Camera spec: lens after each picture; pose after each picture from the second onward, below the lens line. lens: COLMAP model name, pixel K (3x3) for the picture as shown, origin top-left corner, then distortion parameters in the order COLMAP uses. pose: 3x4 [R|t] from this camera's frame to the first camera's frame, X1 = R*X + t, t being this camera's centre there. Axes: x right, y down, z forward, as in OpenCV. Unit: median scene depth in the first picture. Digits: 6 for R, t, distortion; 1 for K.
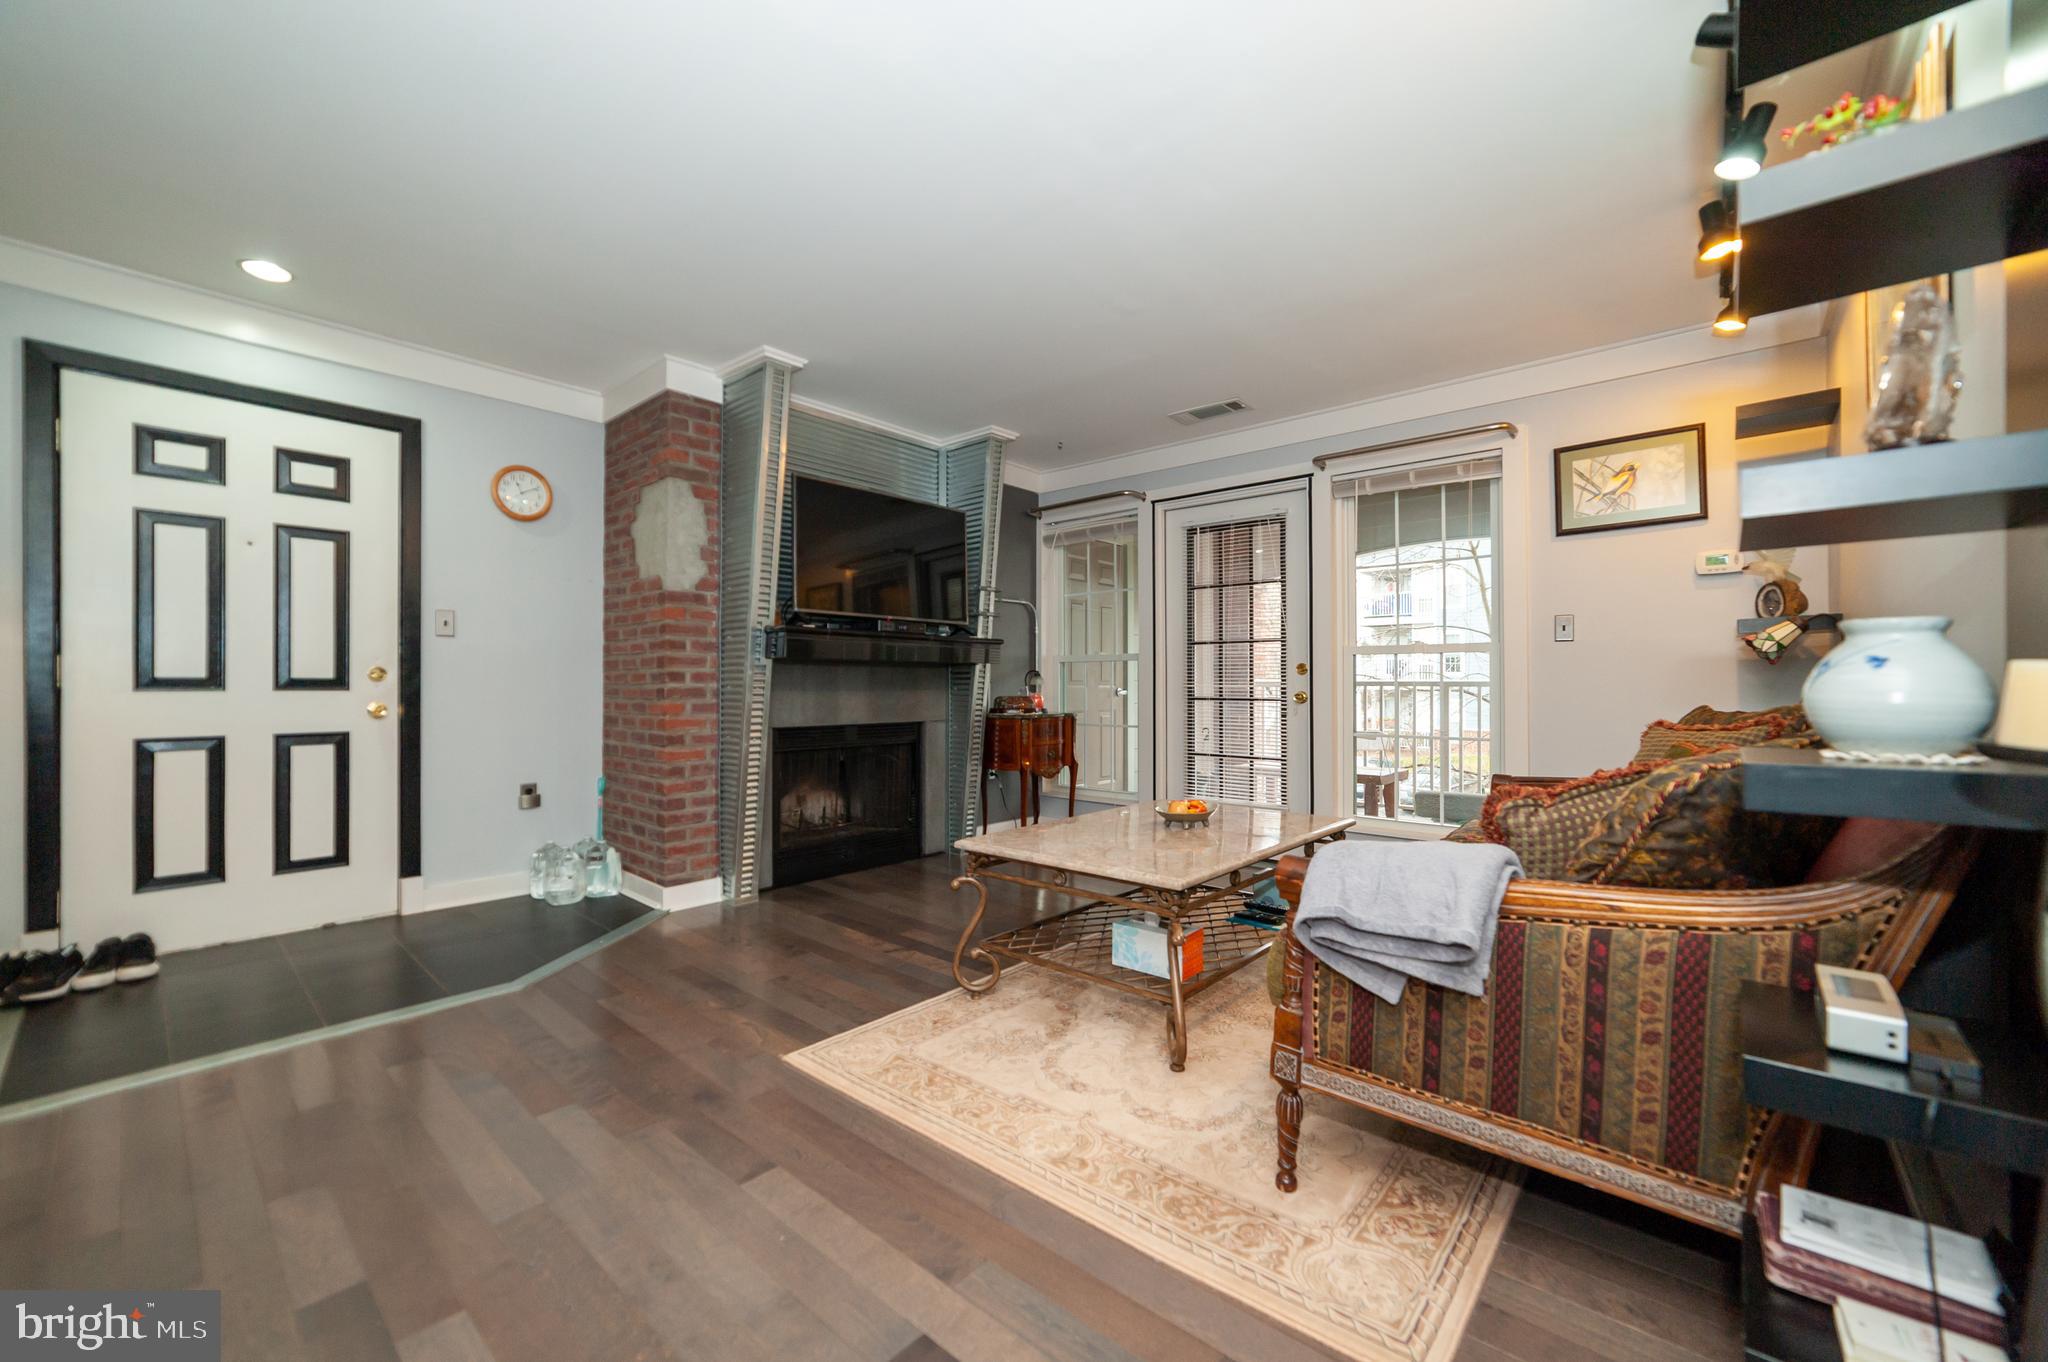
lens RADIAL K [[817.6, 0, 1013.8], [0, 817.6, 684.1], [0, 0, 1]] dist [-0.015285, 0.004071]
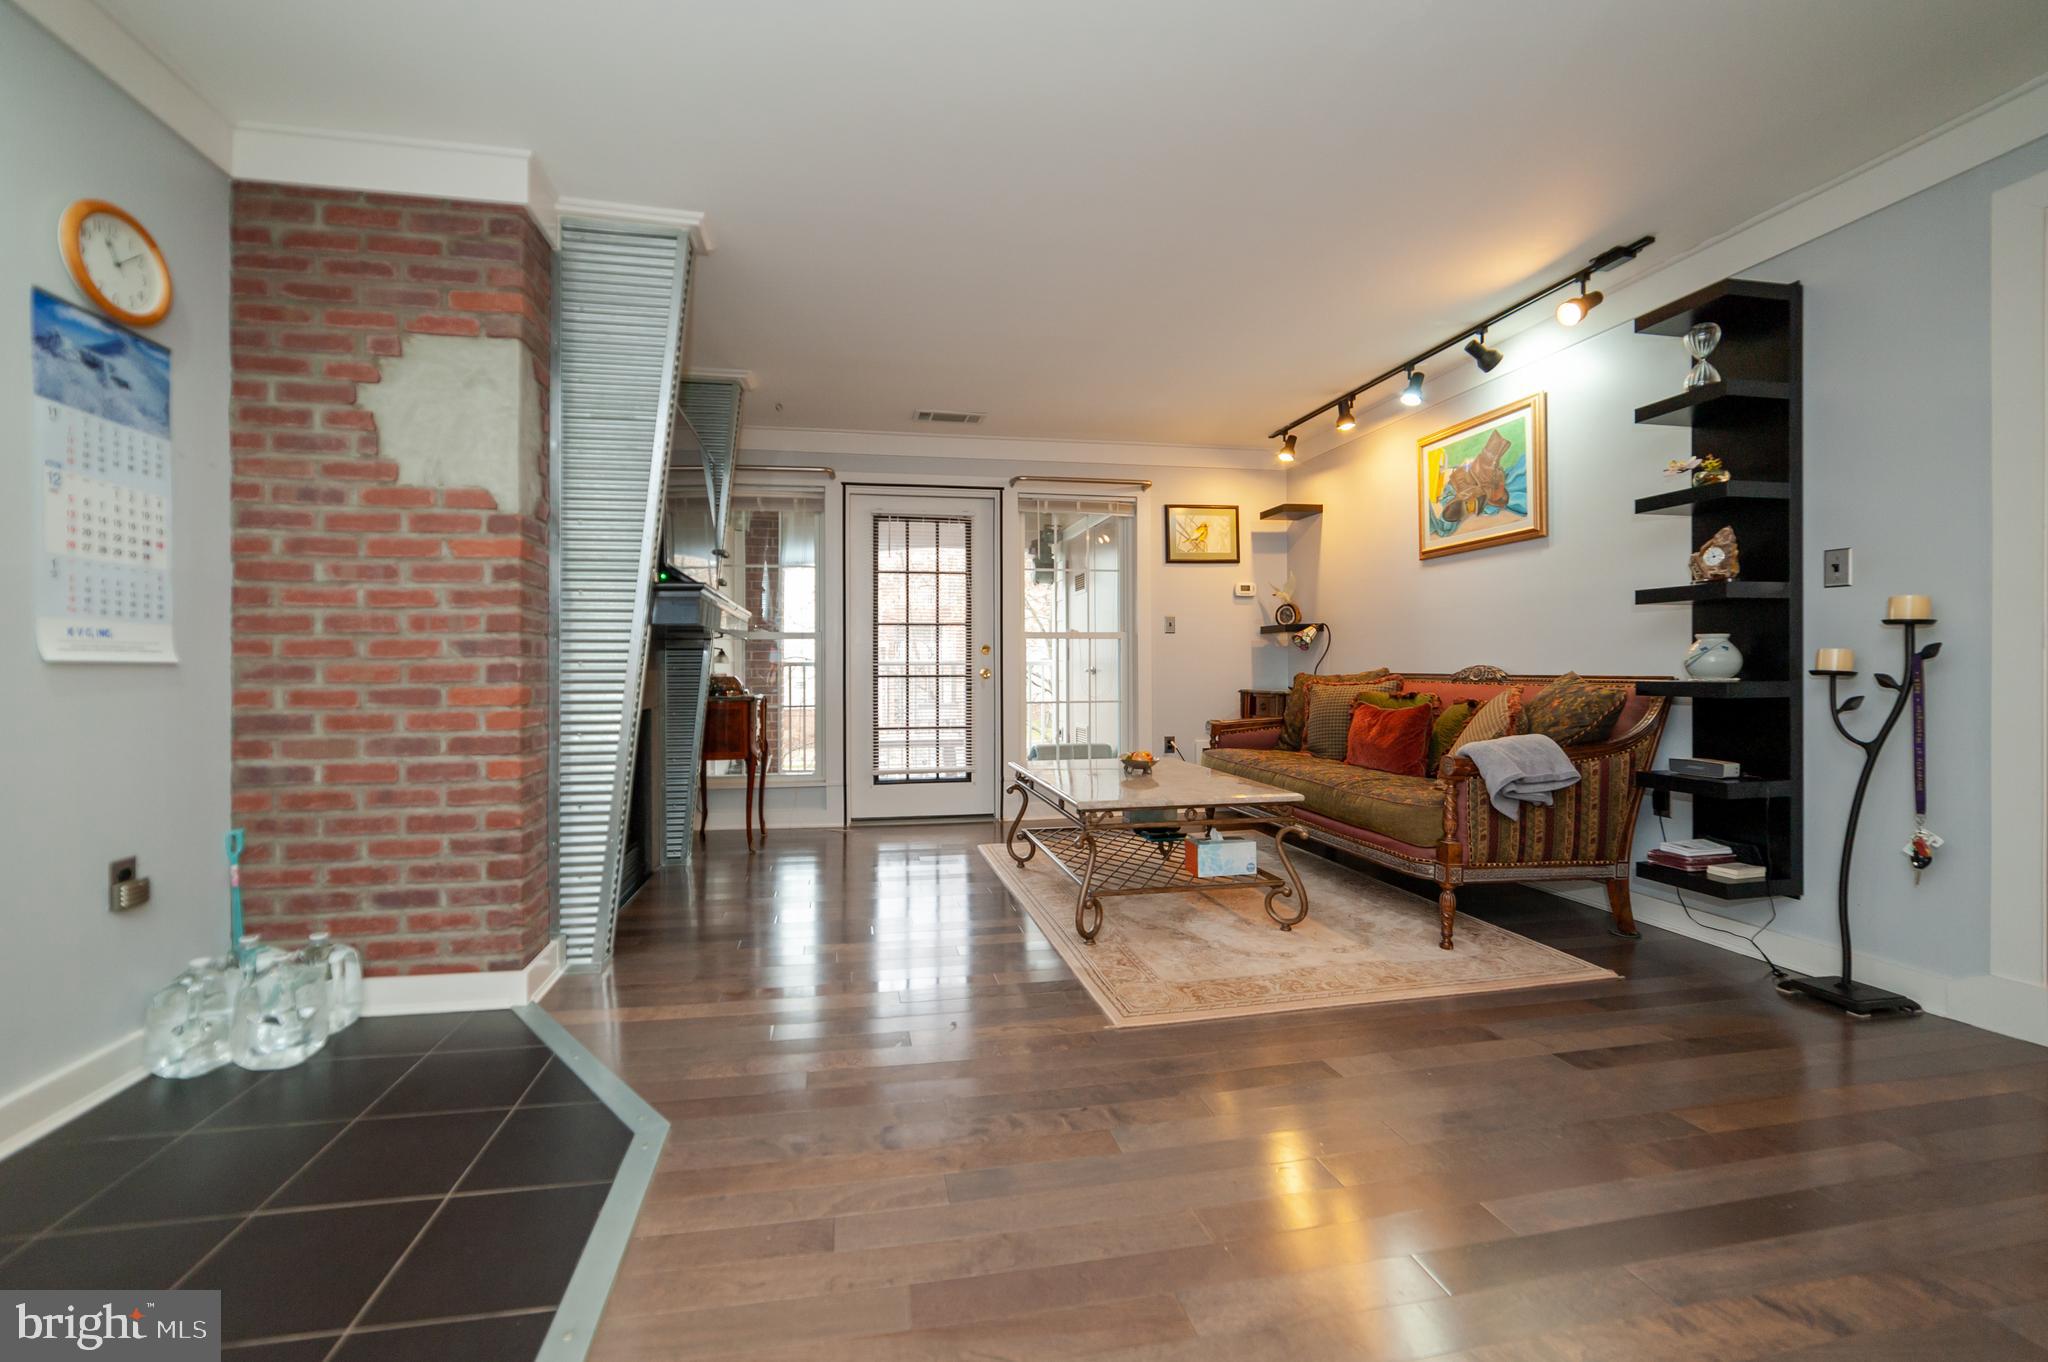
lens RADIAL K [[830.8, 0, 1004.8], [0, 830.8, 669.9], [0, 0, 1]] dist [-0.002100, 0.003989]
pose [[0.614773, -0.005734, 0.788683, -0.708090], [0.003797, 0.999984, 0.004310, 0.007802], [-0.788695, 0.000344, 0.614785, 0.282413]]
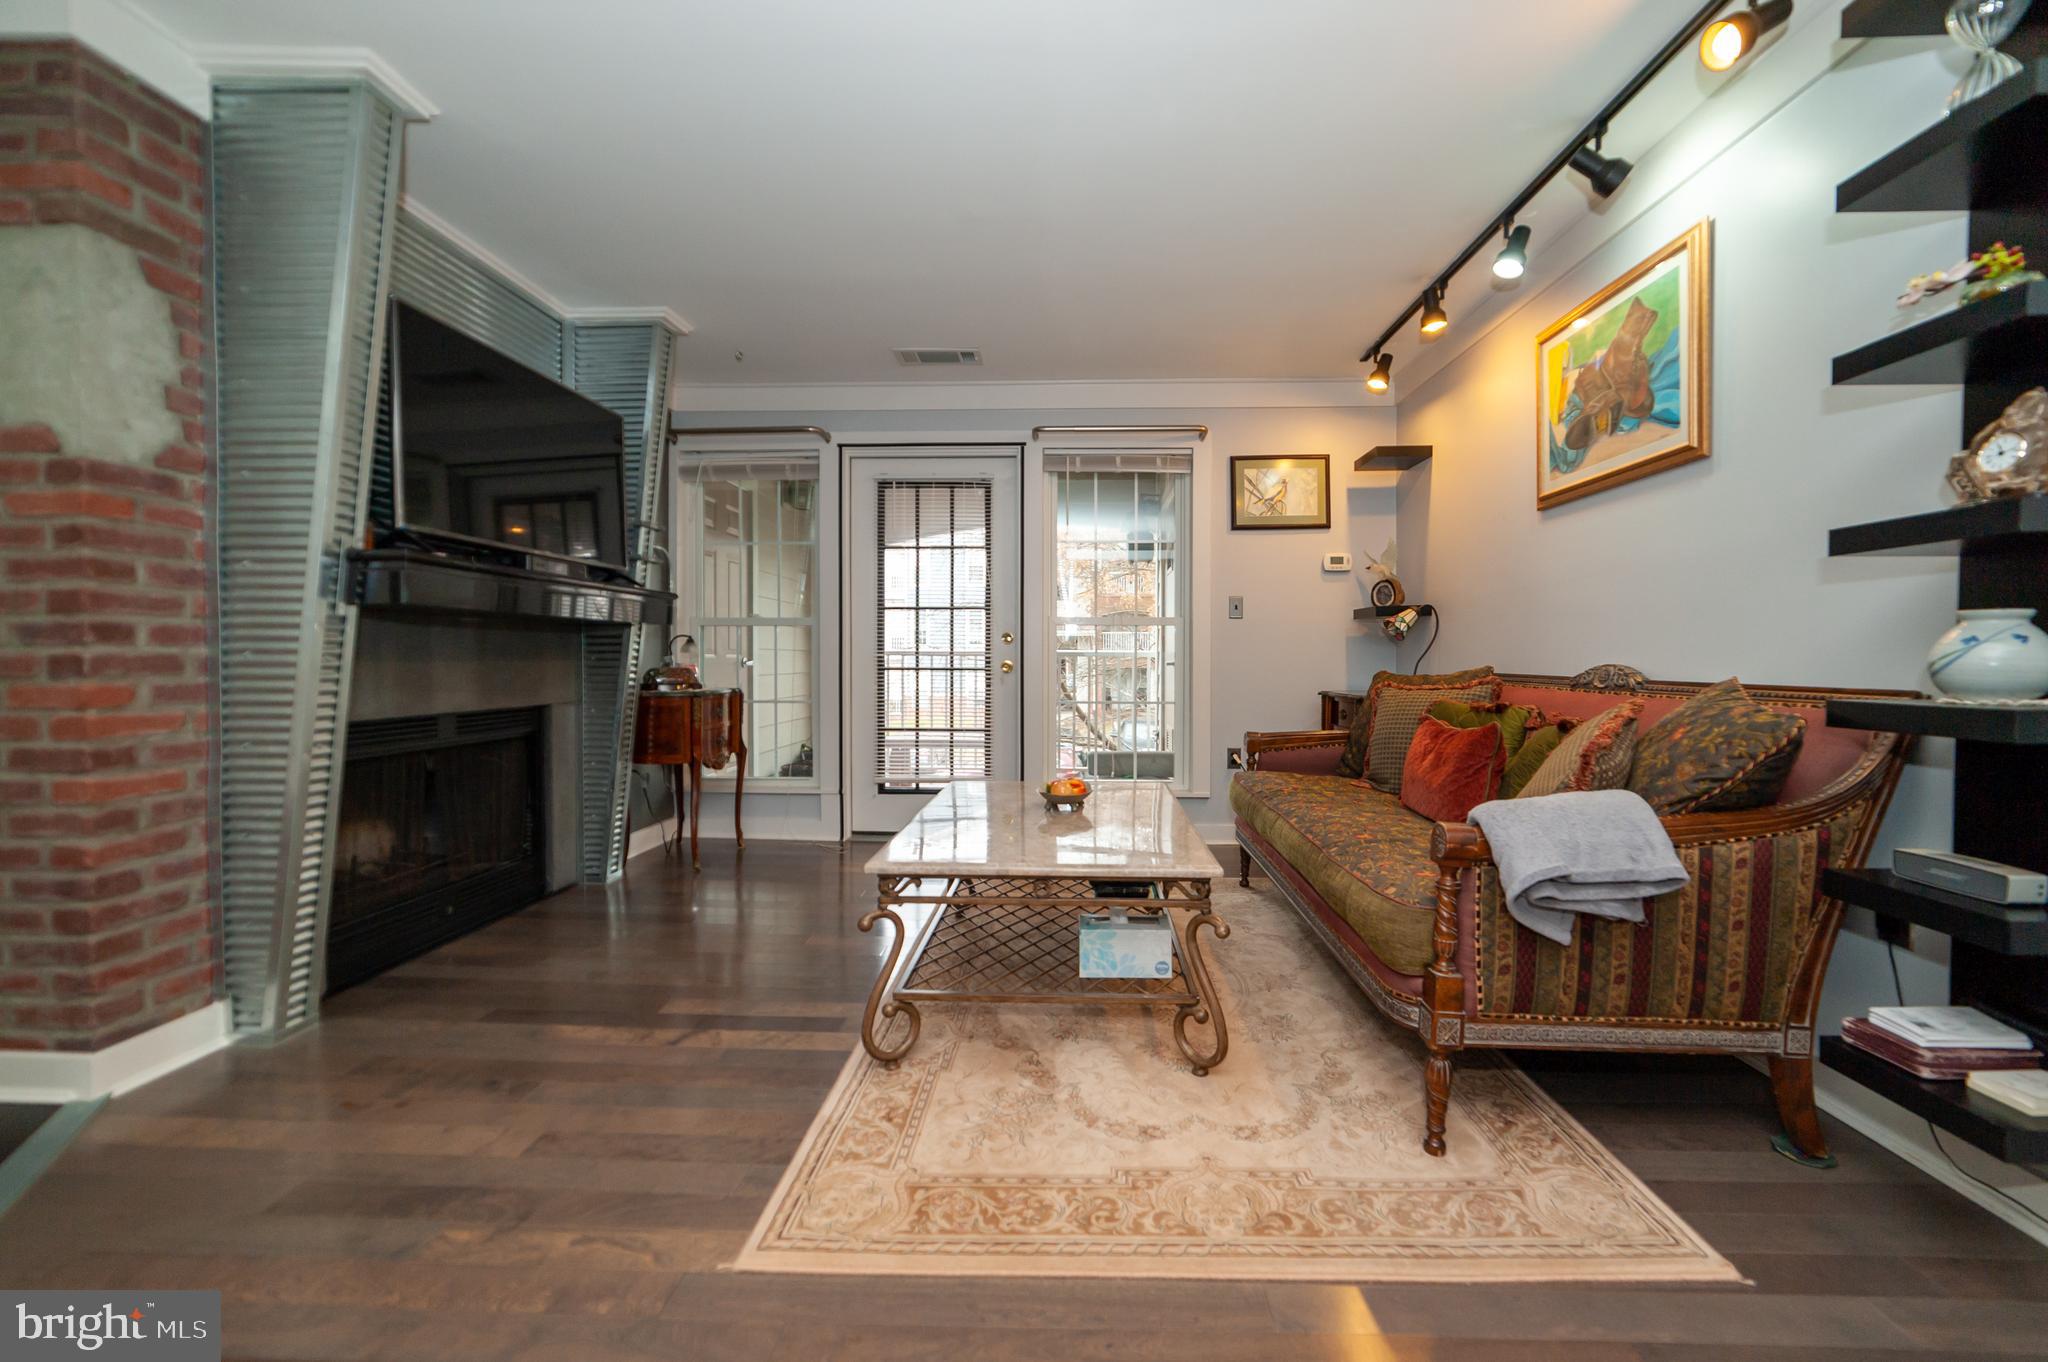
lens RADIAL K [[814.9, 0, 1069.3], [0, 814.9, 671.3], [0, 0, 1]] dist [-0.019622, 0.011765]
pose [[0.764615, -0.010065, 0.644409, -0.279224], [-0.003411, 0.999801, 0.019664, 0.002723], [-0.644479, -0.017234, 0.764428, 0.229561]]
